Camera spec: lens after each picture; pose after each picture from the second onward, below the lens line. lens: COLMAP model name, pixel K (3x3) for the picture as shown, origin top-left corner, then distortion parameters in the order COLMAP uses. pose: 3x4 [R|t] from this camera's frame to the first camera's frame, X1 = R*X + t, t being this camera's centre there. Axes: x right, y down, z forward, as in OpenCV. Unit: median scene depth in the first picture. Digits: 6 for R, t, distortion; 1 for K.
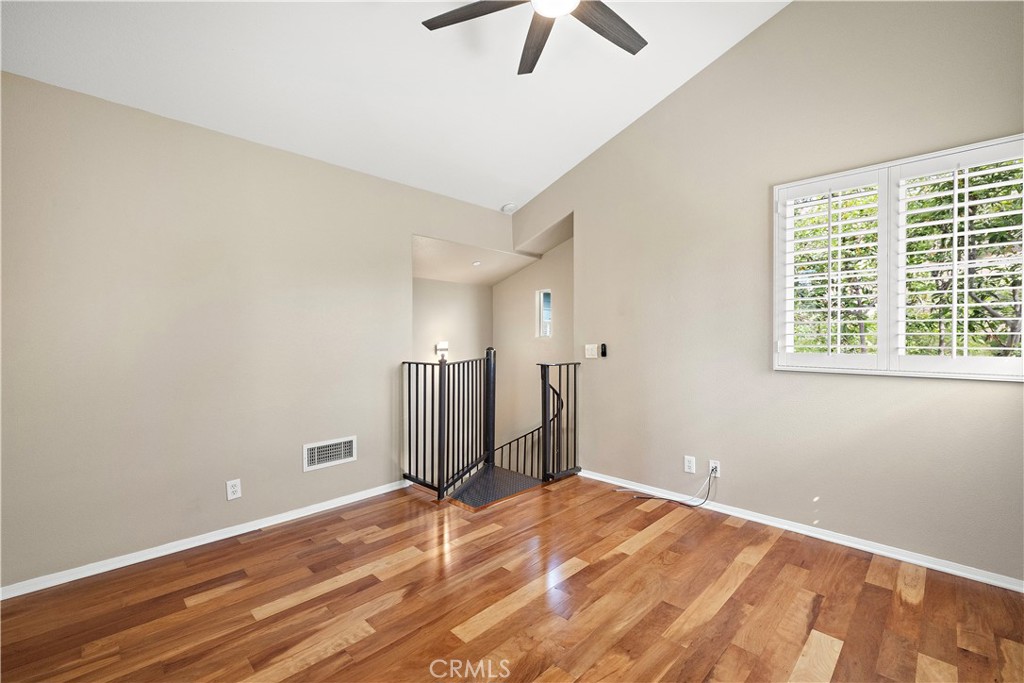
lens RADIAL K [[435.7, 0, 511.1], [0, 435.7, 337.8], [0, 0, 1]] dist [-0.003688, 0.000419]
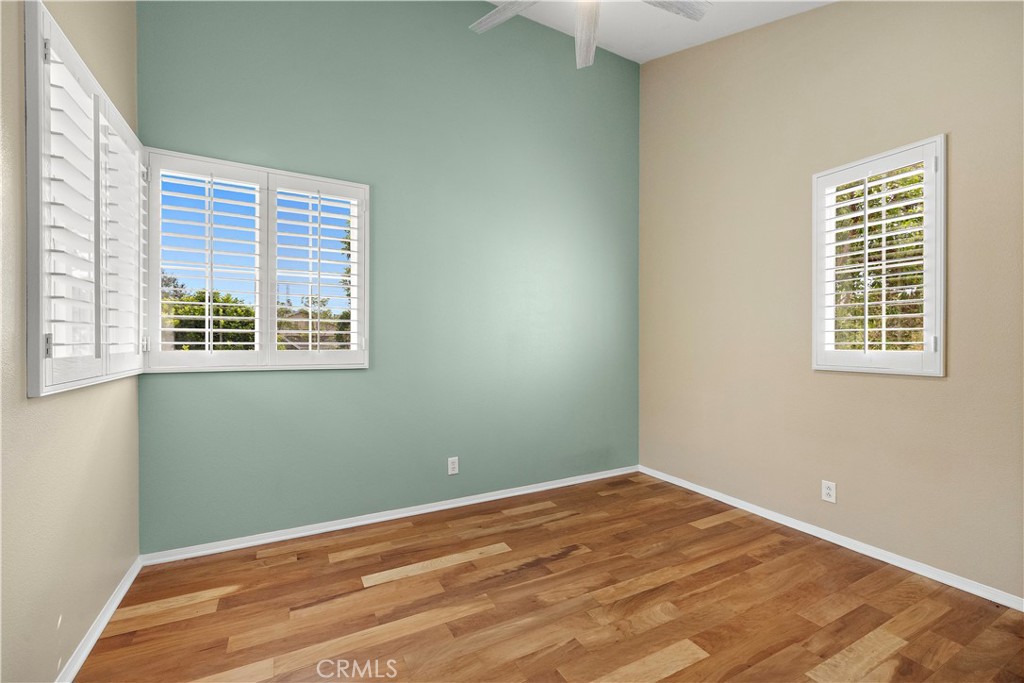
lens RADIAL K [[435.7, 0, 512.8], [0, 435.7, 342.9], [0, 0, 1]] dist [-0.003688, 0.000419]
pose [[-0.955178, 0.002152, 0.296025, -0.017686], [0.004111, 0.999974, 0.005996, 0.022034], [-0.296004, 0.006944, -0.955161, 1.960086]]
